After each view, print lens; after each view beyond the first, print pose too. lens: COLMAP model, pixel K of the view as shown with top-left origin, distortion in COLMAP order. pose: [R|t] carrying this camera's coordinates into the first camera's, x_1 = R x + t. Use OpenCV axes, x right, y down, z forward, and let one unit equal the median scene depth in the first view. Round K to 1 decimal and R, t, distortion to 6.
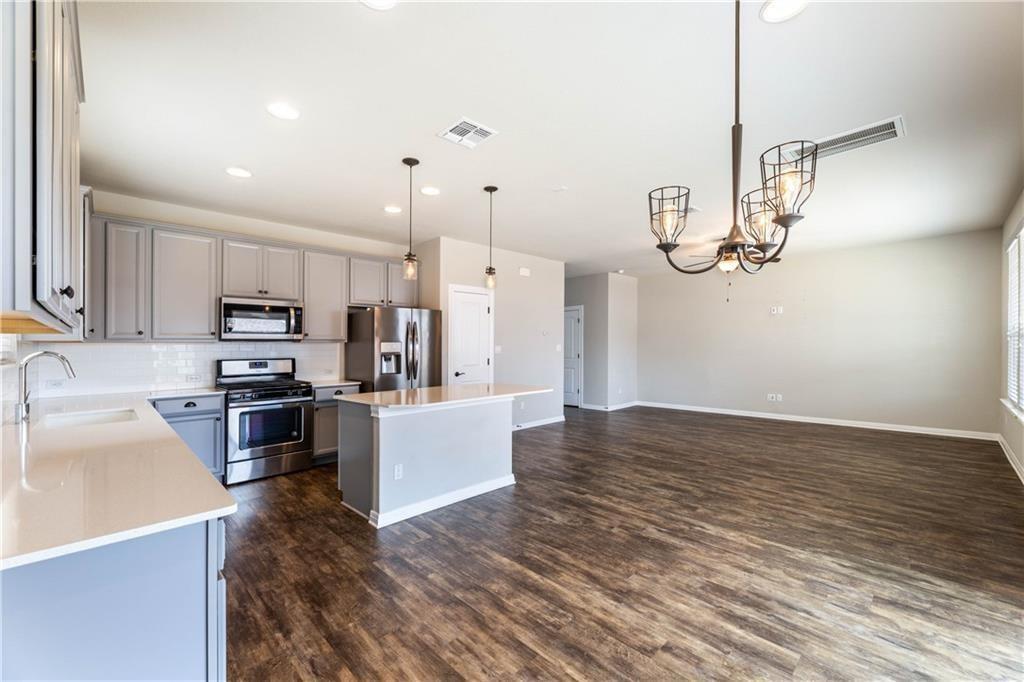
lens RADIAL K [[416.7, 0, 516.2], [0, 416.7, 348.4], [0, 0, 1]] dist [-0.001627, 0.000111]
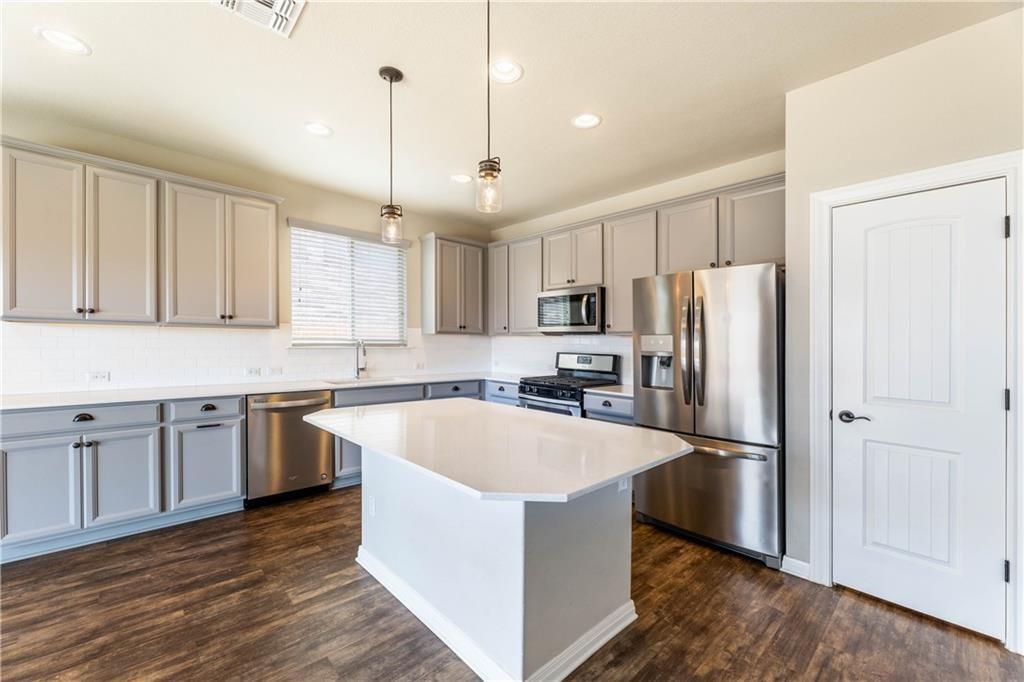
lens RADIAL K [[416.7, 0, 513.6], [0, 416.7, 342.8], [0, 0, 1]] dist [-0.001627, 0.000111]
pose [[-0.017176, 0.013610, -0.999760, 0.435805], [-0.021175, 0.999678, 0.013972, -0.012030], [0.999628, 0.021410, -0.016882, 1.204548]]
